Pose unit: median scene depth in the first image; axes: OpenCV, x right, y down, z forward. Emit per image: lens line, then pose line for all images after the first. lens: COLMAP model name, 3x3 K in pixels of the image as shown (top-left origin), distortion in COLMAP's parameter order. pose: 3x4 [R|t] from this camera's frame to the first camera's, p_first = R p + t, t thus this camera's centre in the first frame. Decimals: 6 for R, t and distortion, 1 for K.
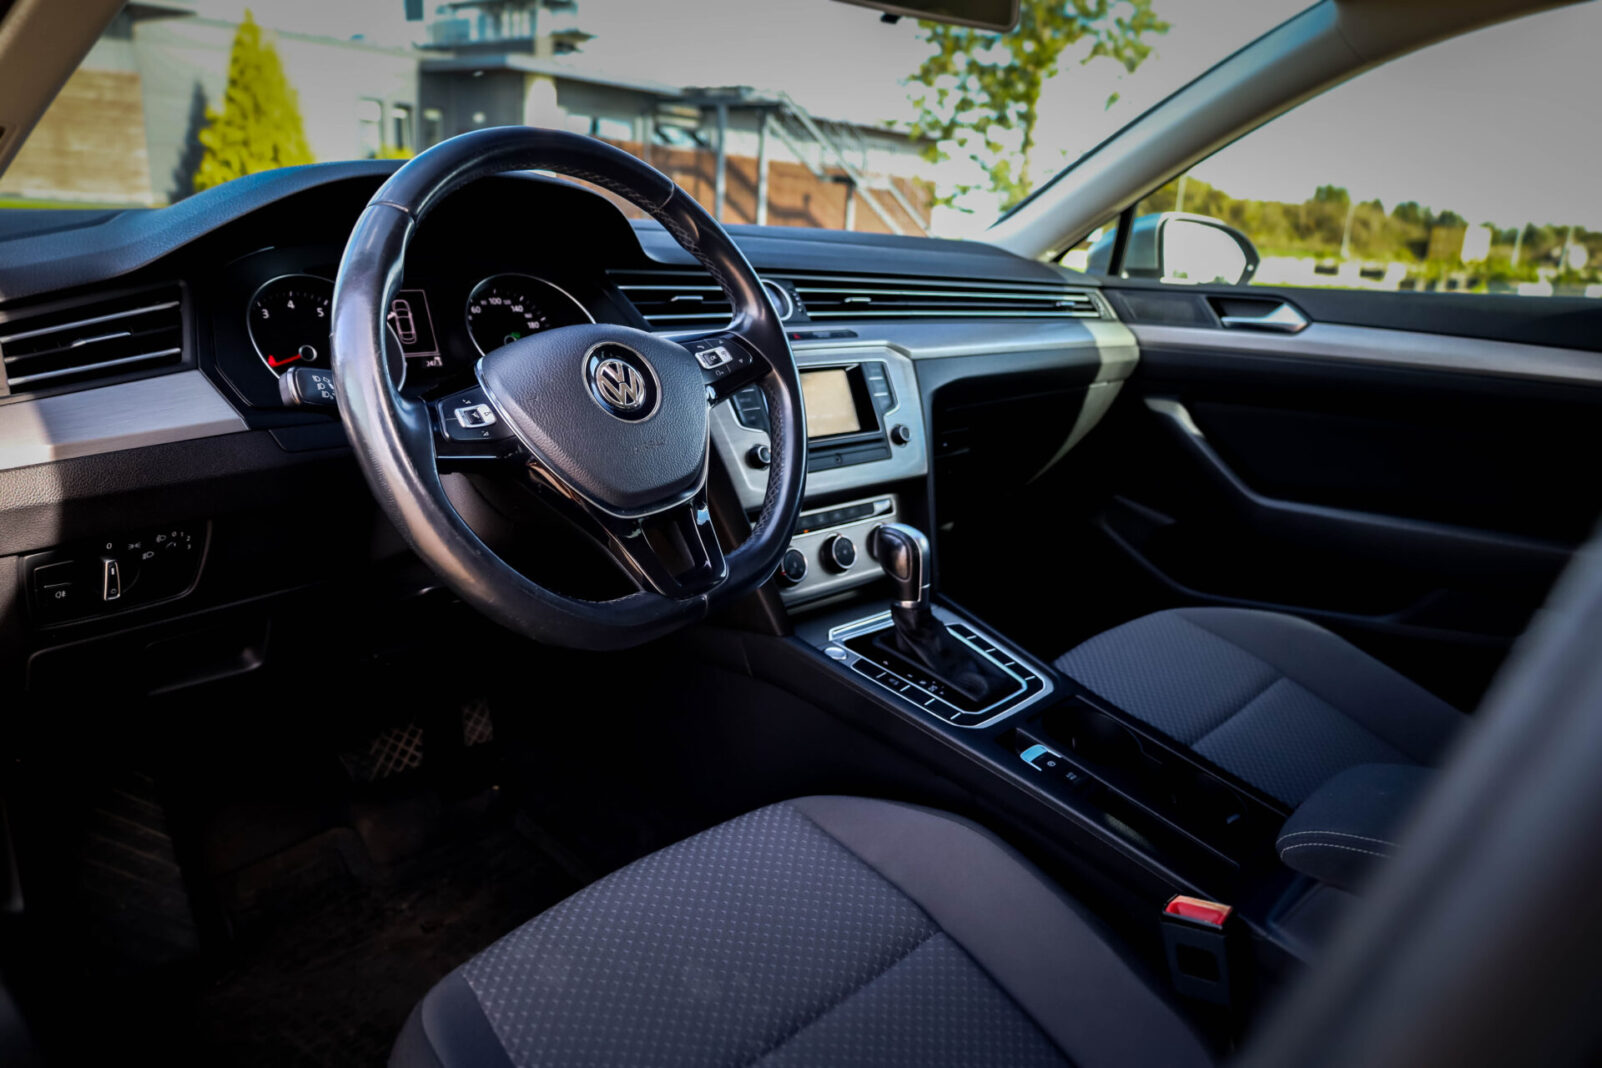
lens RADIAL K [[1092.4, 0, 798.1], [0, 1092.4, 530.0], [0, 0, 1]] dist [0.002444, -0.002776]
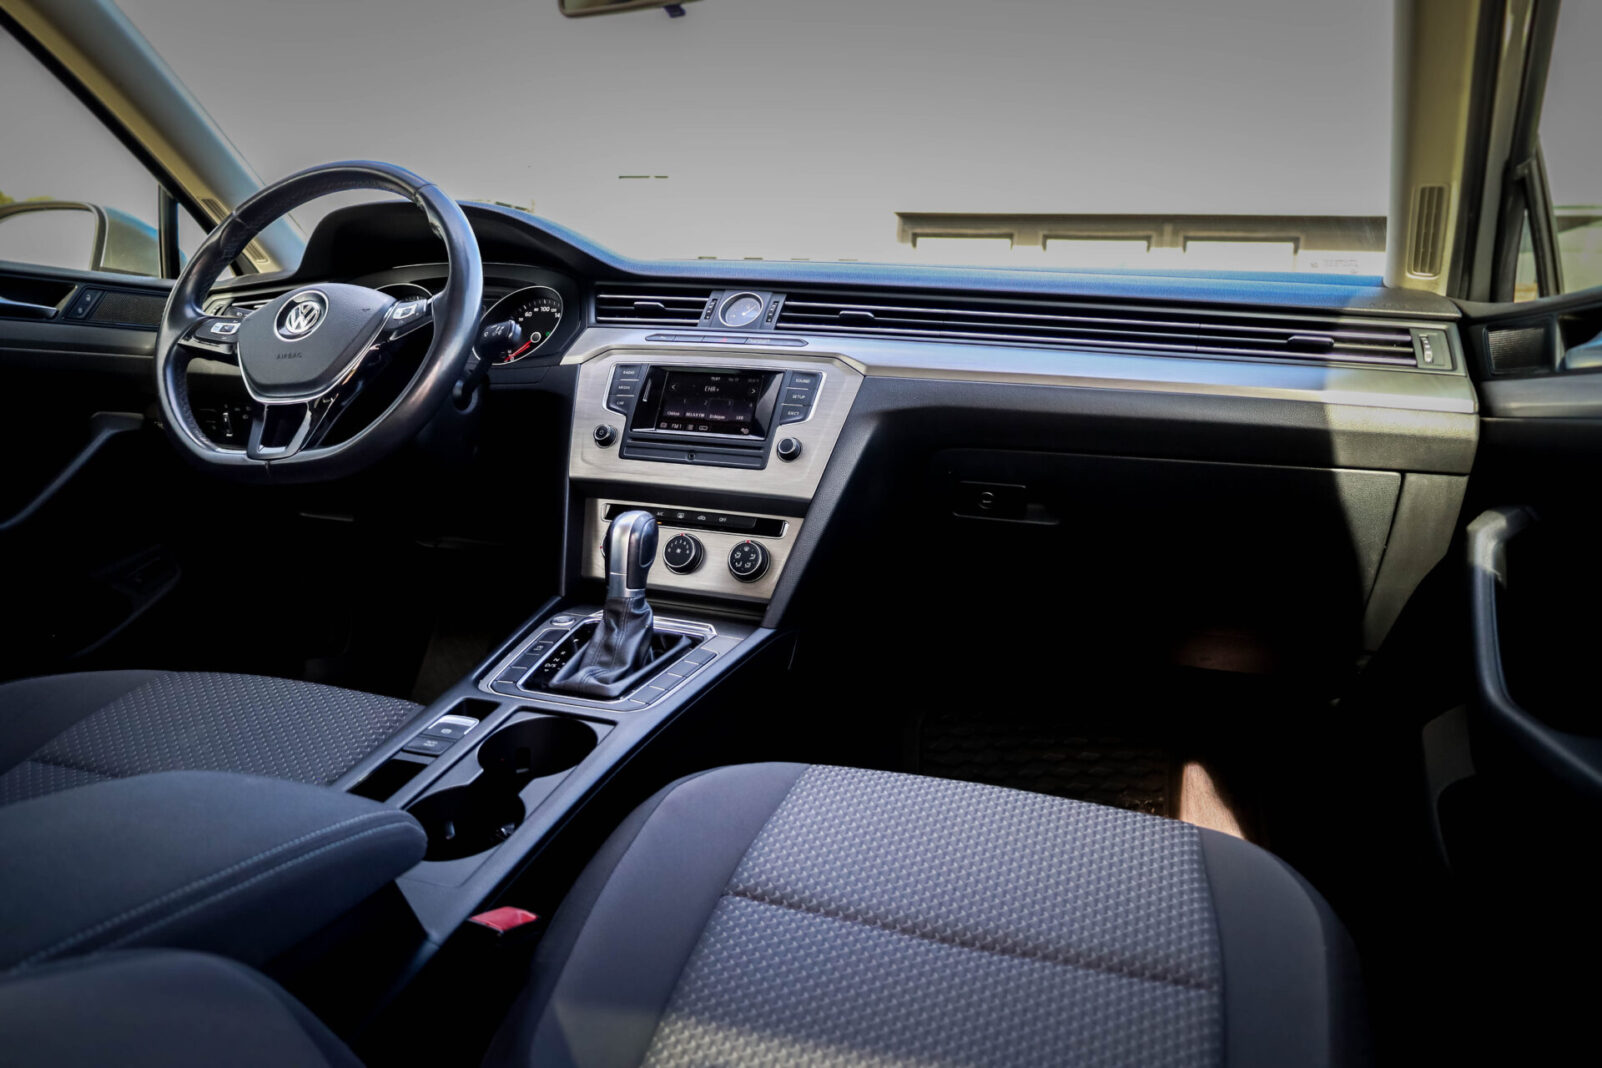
lens RADIAL K [[1092.4, 0, 802.7], [0, 1092.4, 531.7], [0, 0, 1]] dist [0.002444, -0.002776]
pose [[0.425552, 0.107060, -0.898579, 0.700779], [-0.270972, 0.962490, -0.013653, -0.009442], [0.863412, 0.249300, 0.438600, 0.487110]]
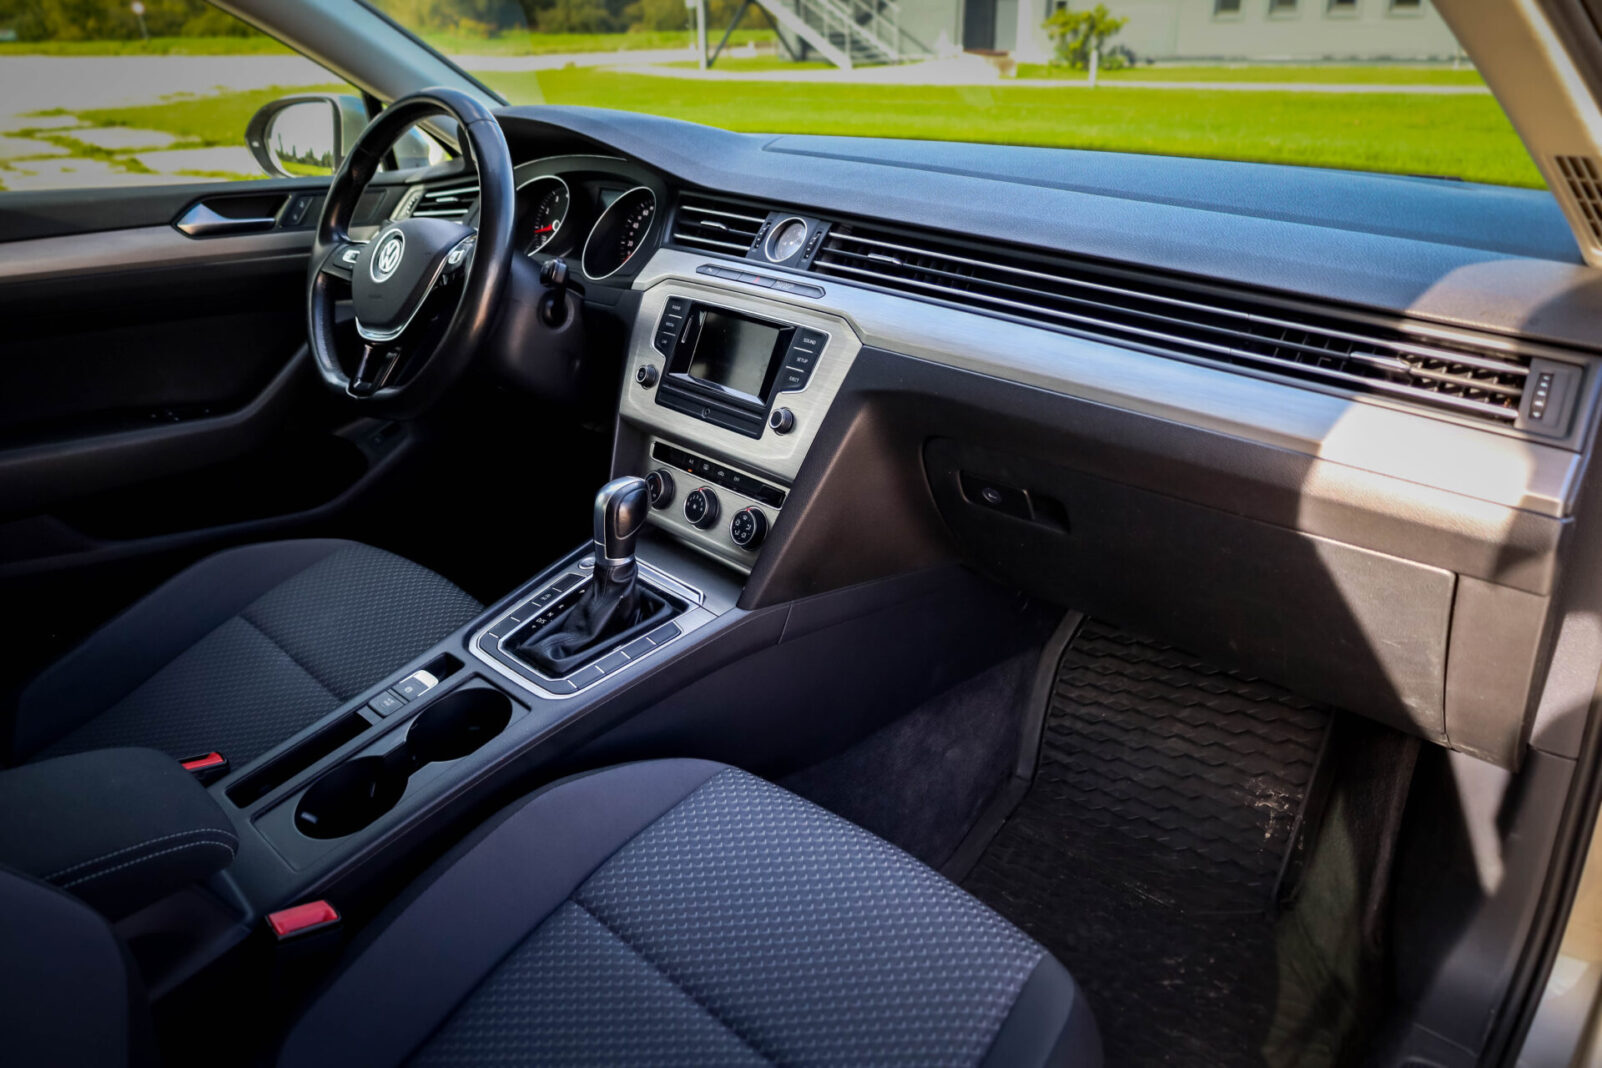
lens RADIAL K [[1092.4, 0, 802.8], [0, 1092.4, 540.1], [0, 0, 1]] dist [0.002444, -0.002776]
pose [[-0.005935, 0.369248, -0.929312, 0.693687], [-0.268467, 0.894622, 0.357180, -0.236326], [0.963271, 0.251610, 0.093821, 0.738210]]
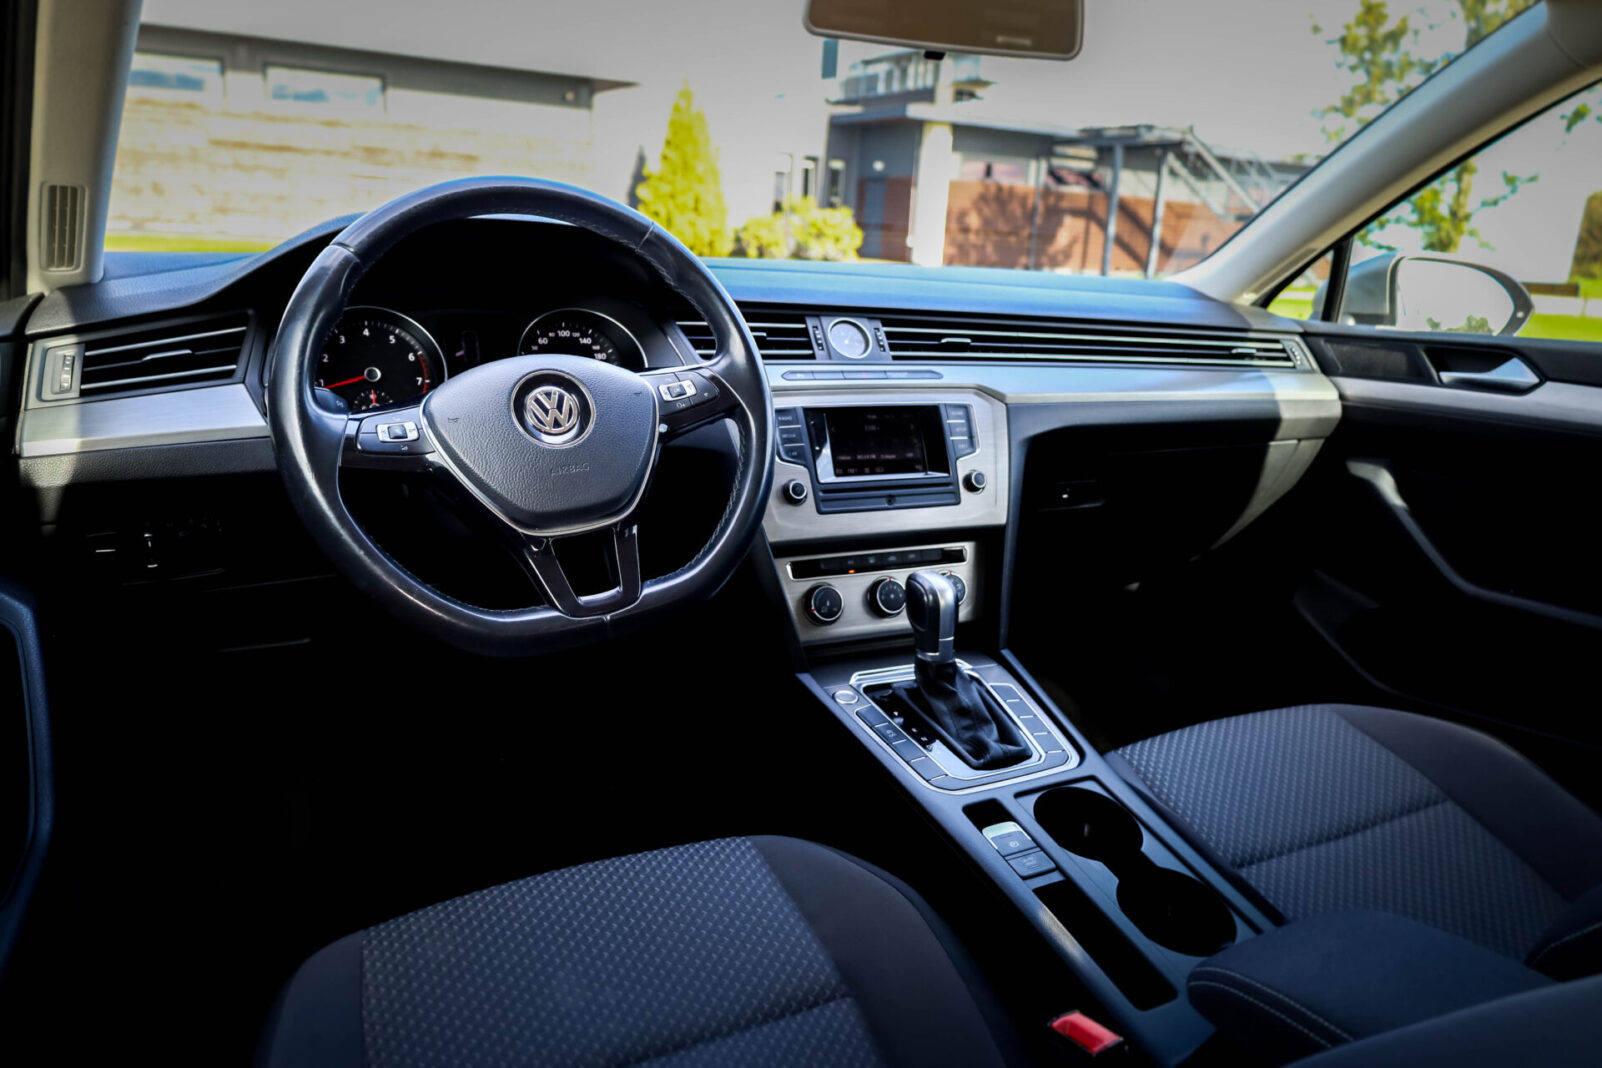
lens RADIAL K [[1092.4, 0, 805.2], [0, 1092.4, 534.2], [0, 0, 1]] dist [0.002444, -0.002776]
pose [[0.942900, 0.078745, -0.323633, 0.205266], [-0.089349, 0.995837, -0.018014, -0.007795], [0.320868, 0.045902, 0.946011, 0.036500]]
